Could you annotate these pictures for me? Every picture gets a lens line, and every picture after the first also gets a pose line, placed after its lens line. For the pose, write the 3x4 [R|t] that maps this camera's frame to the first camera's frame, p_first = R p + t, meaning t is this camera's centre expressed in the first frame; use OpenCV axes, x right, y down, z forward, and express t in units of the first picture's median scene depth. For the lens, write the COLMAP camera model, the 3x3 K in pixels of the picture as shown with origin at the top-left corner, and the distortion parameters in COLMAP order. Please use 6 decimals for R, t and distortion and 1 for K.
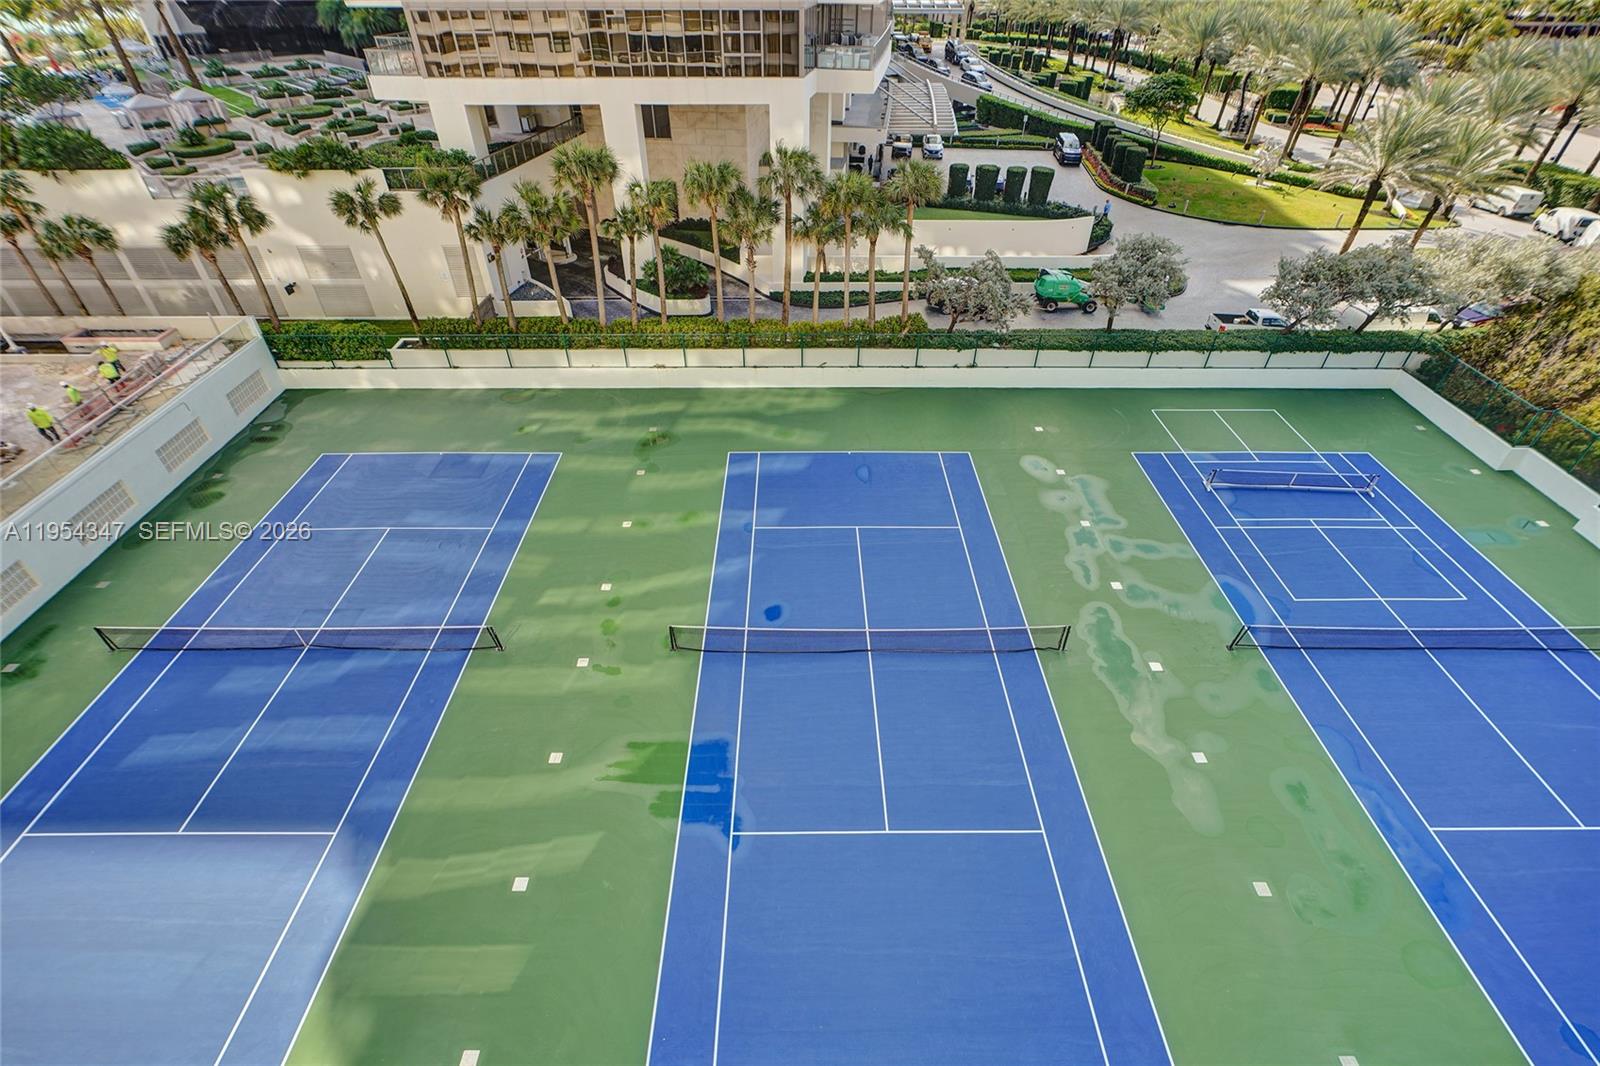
lens RADIAL K [[714.2, 0, 800.5], [0, 714.2, 531.7], [0, 0, 1]] dist [-0.011560, 0.005675]
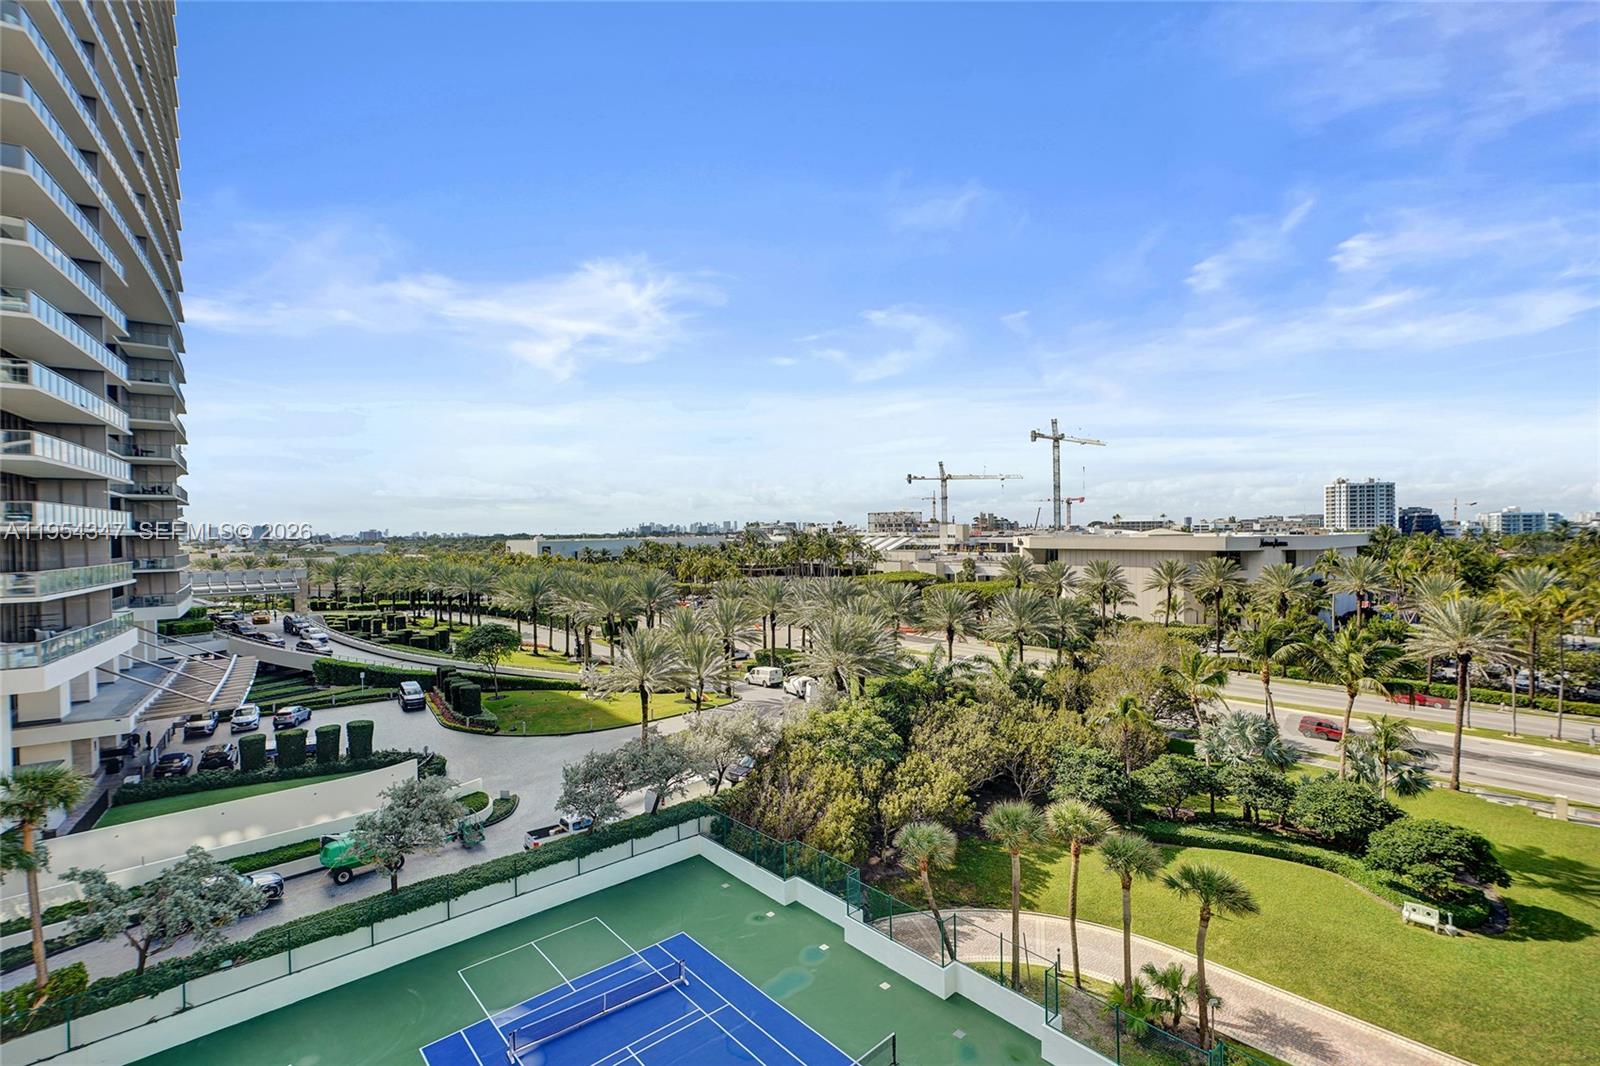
lens RADIAL K [[714.2, 0, 801.2], [0, 714.2, 540.1], [0, 0, 1]] dist [-0.011560, 0.005675]
pose [[0.758236, -0.027179, 0.651413, 0.224992], [0.430499, 0.771224, -0.468918, 0.002845], [-0.489641, 0.635983, 0.596470, -0.015495]]
